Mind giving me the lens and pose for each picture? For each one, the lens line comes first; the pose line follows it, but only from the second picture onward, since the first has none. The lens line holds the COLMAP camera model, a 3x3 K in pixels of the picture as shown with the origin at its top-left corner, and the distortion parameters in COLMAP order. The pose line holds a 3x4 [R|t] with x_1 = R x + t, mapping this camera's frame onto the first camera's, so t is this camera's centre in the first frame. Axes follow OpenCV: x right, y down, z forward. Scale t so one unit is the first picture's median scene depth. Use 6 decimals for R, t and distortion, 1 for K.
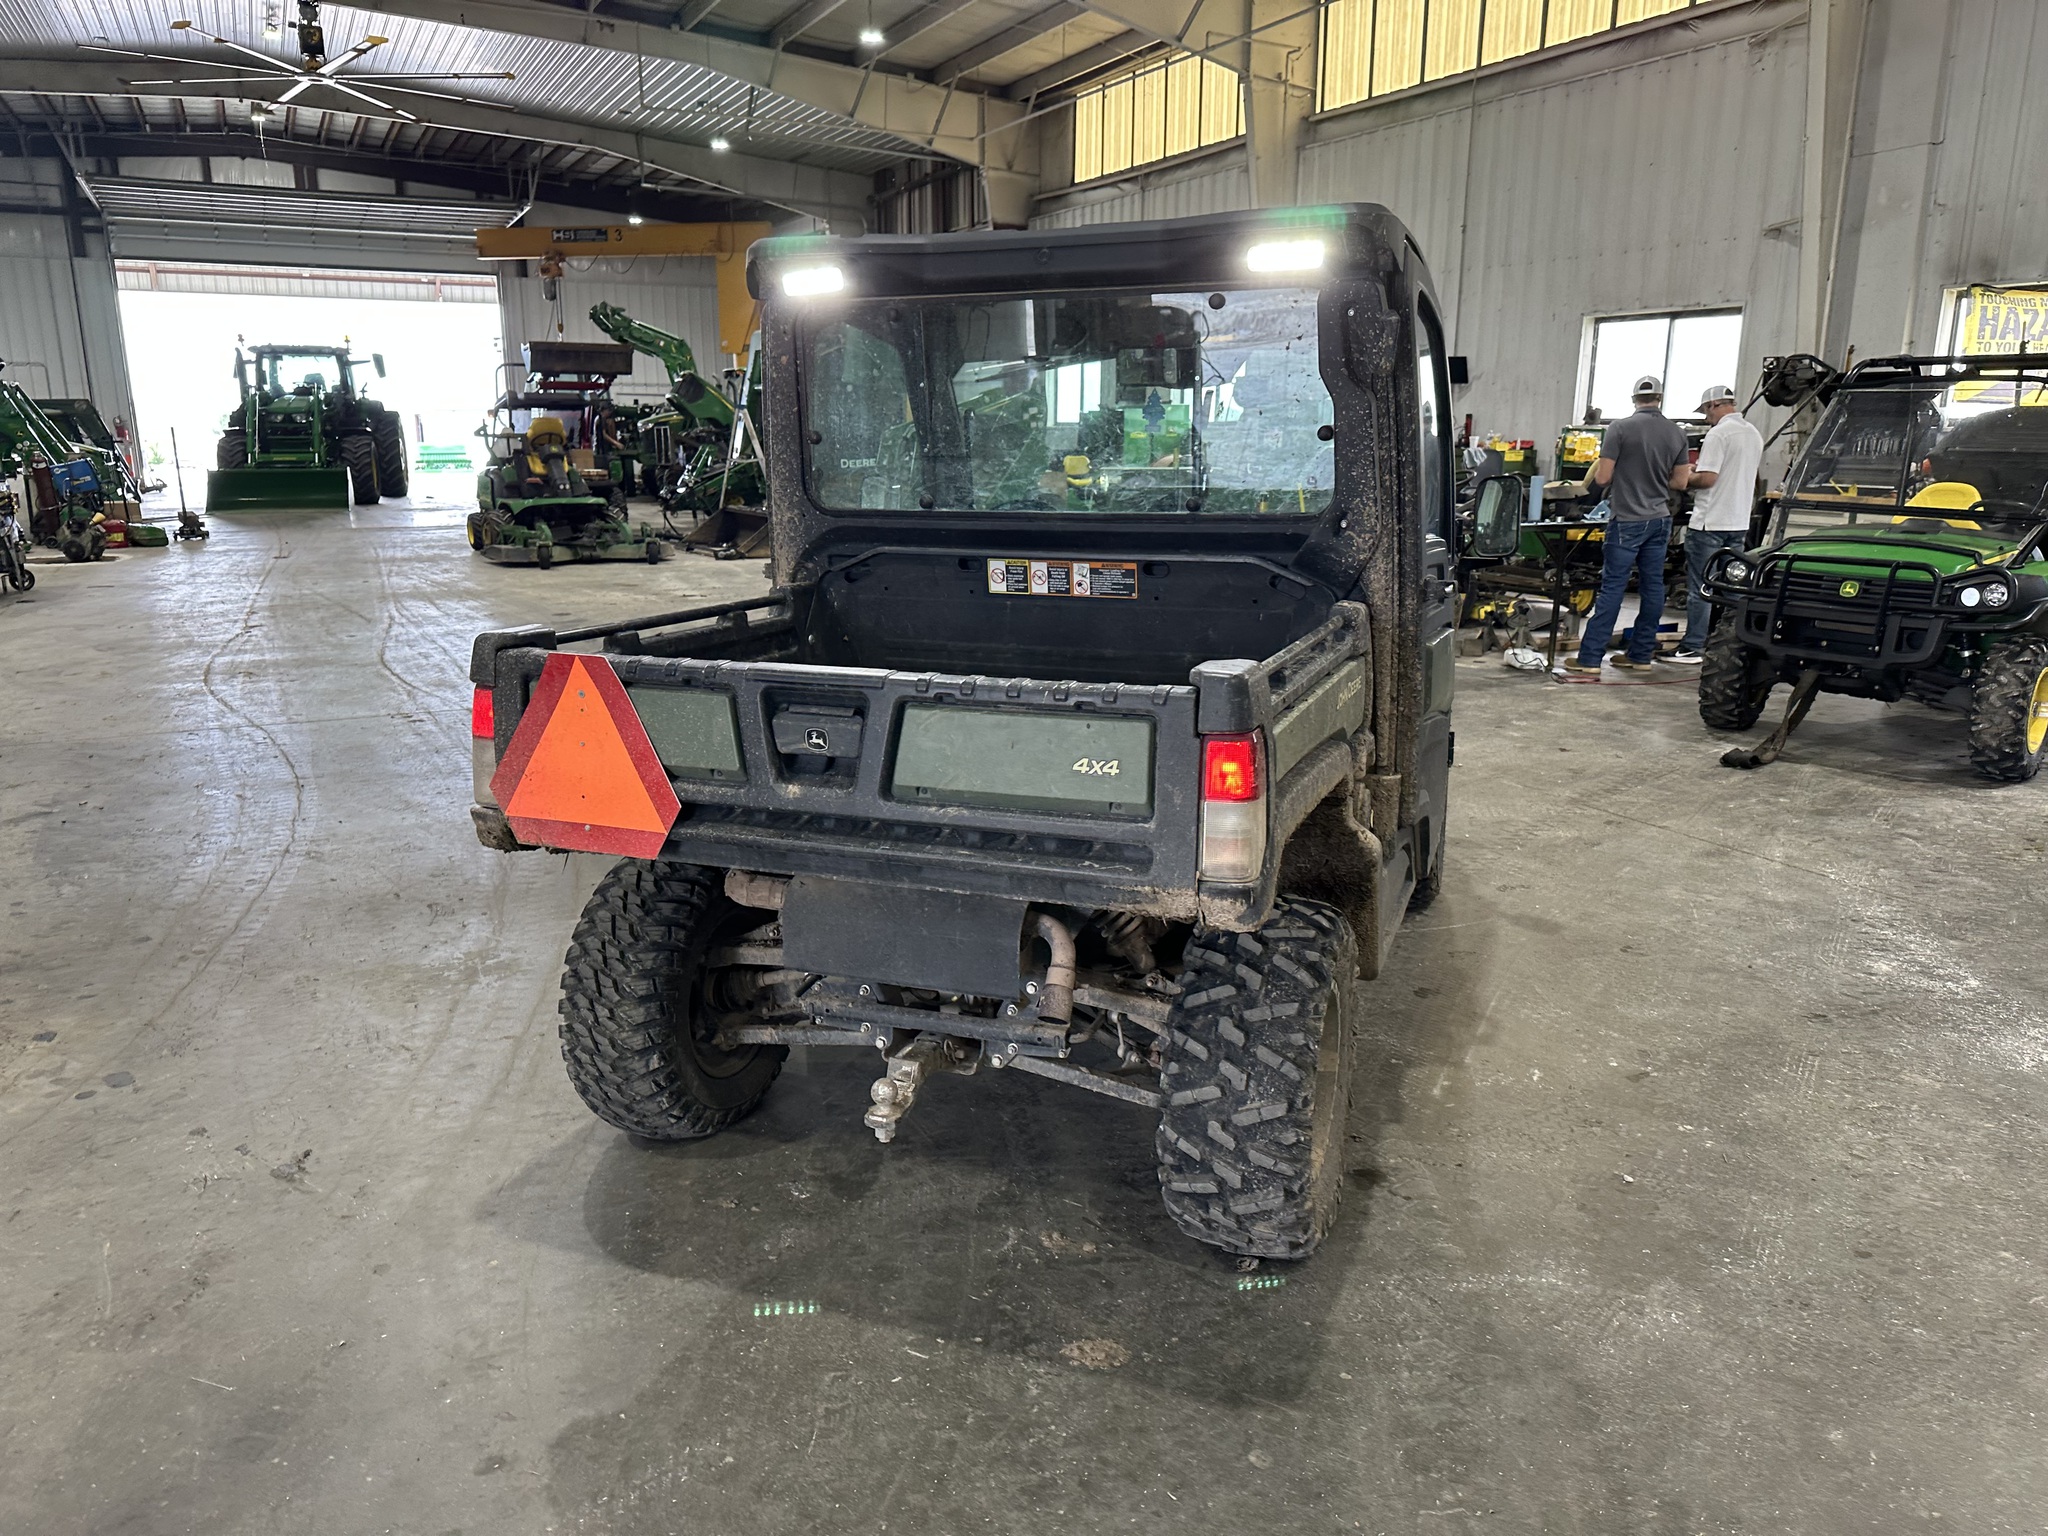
lens RADIAL K [[1444.1, 0, 1045.9], [0, 1444.1, 761.7], [0, 0, 1]] dist [0.022394, -0.032116]
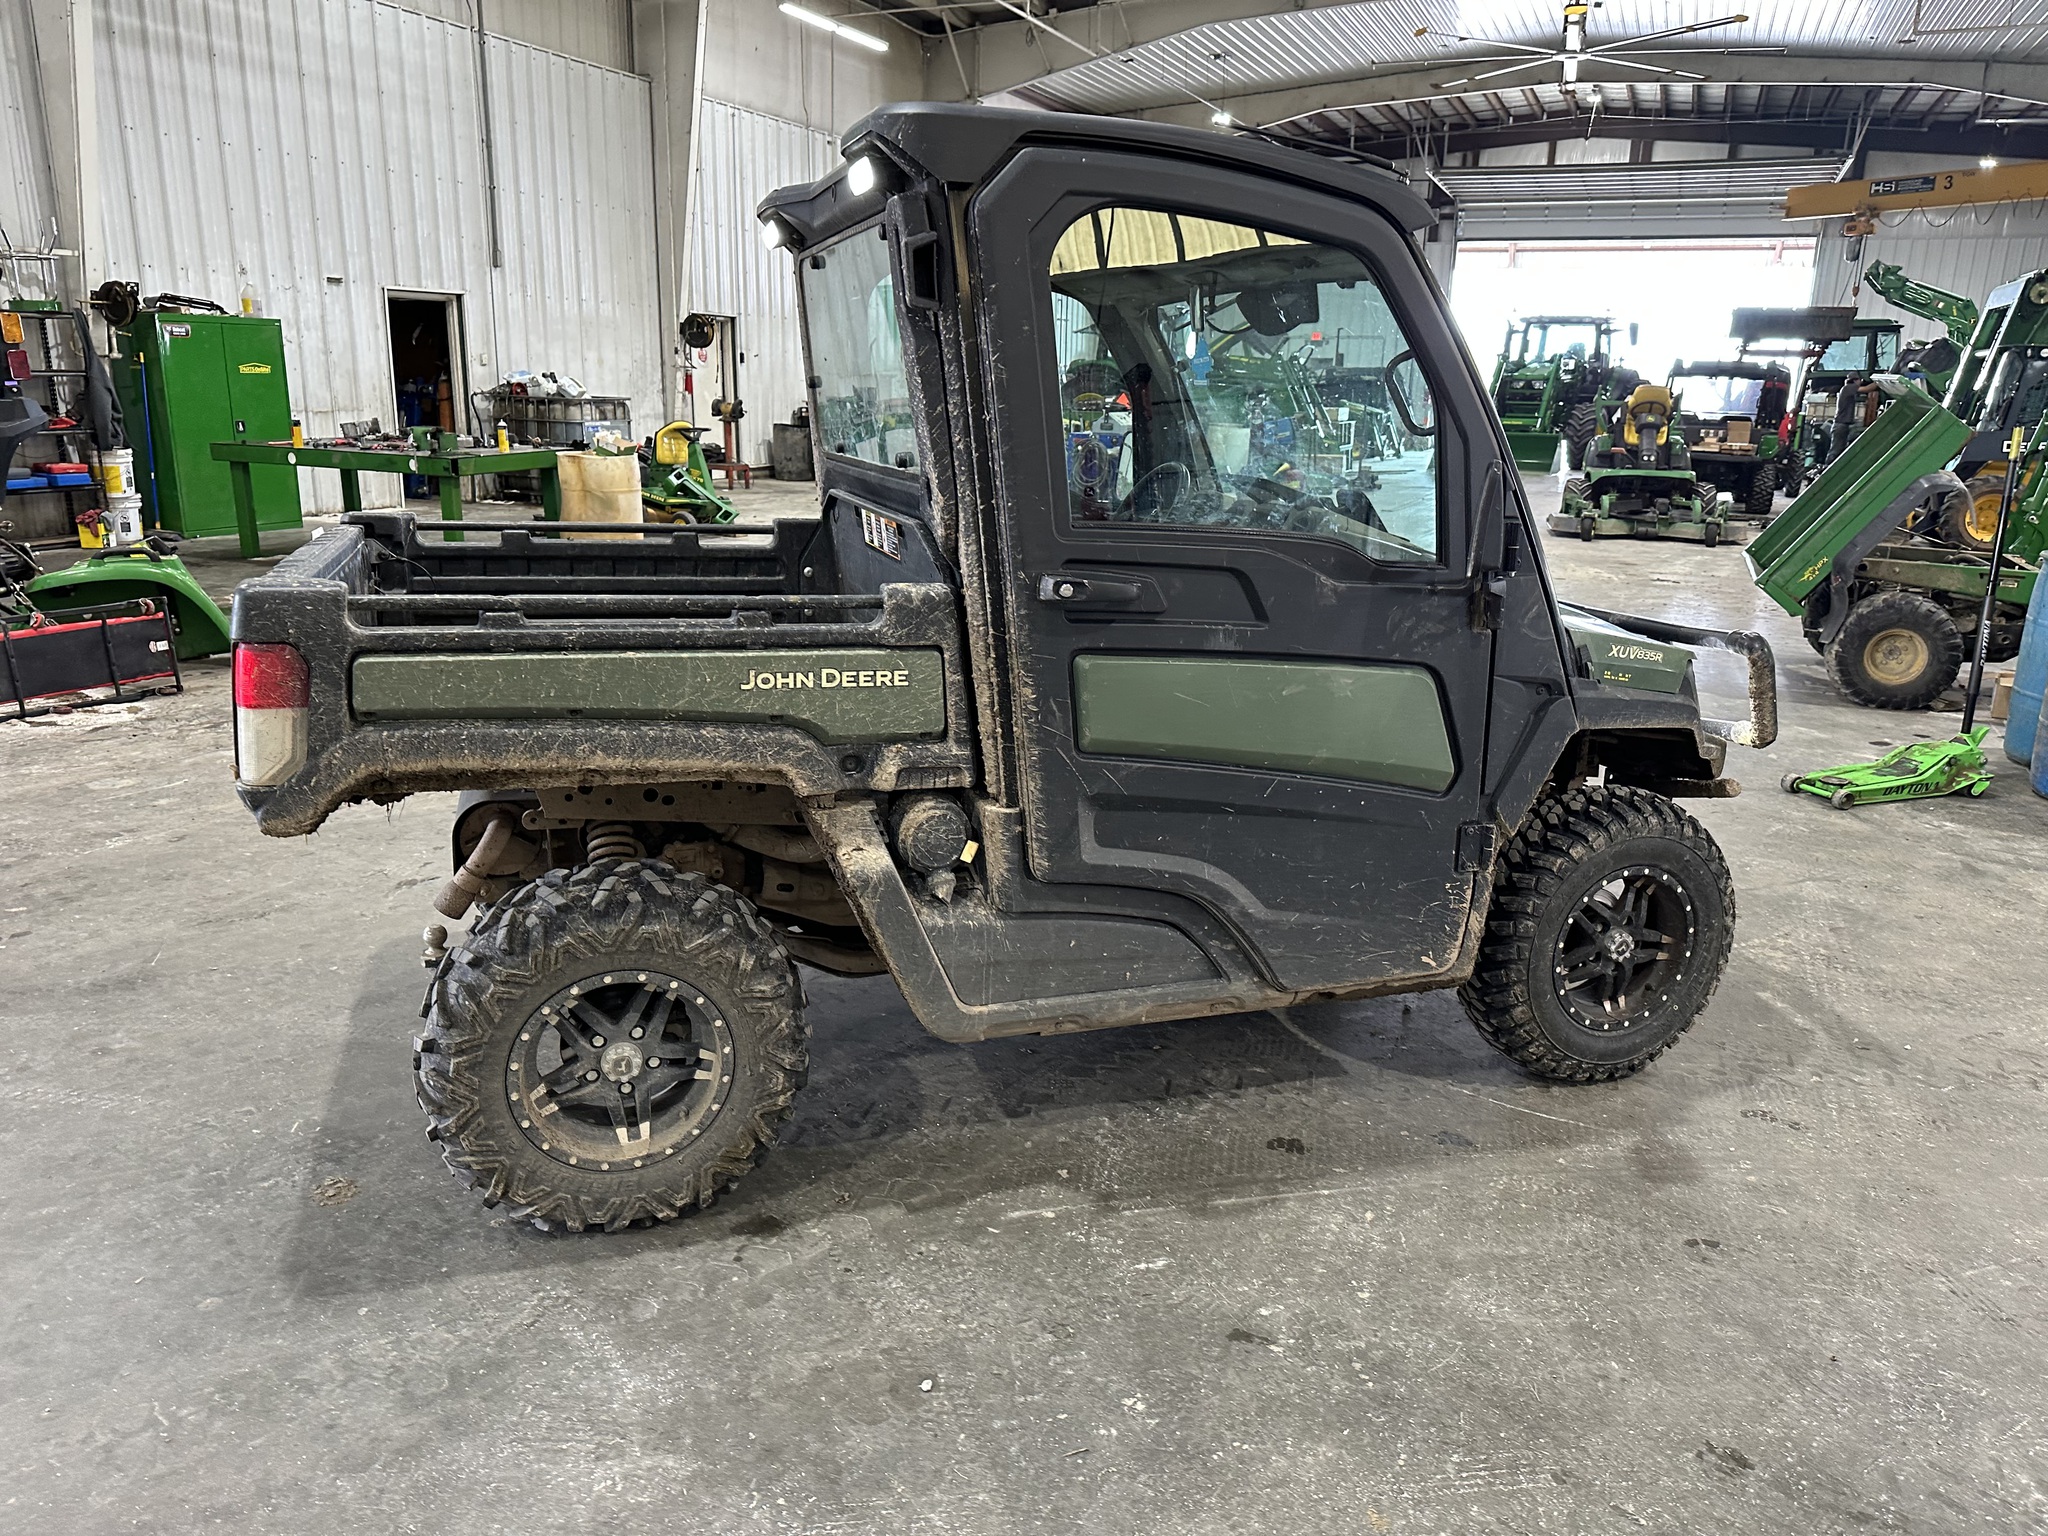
lens RADIAL K [[1444.1, 0, 1043.2], [0, 1444.1, 755.9], [0, 0, 1]] dist [0.022394, -0.032116]
pose [[0.626242, 0.209427, -0.750974, 0.506692], [-0.198768, 0.974302, 0.105953, -0.064850], [0.753865, 0.082917, 0.651776, 0.289851]]
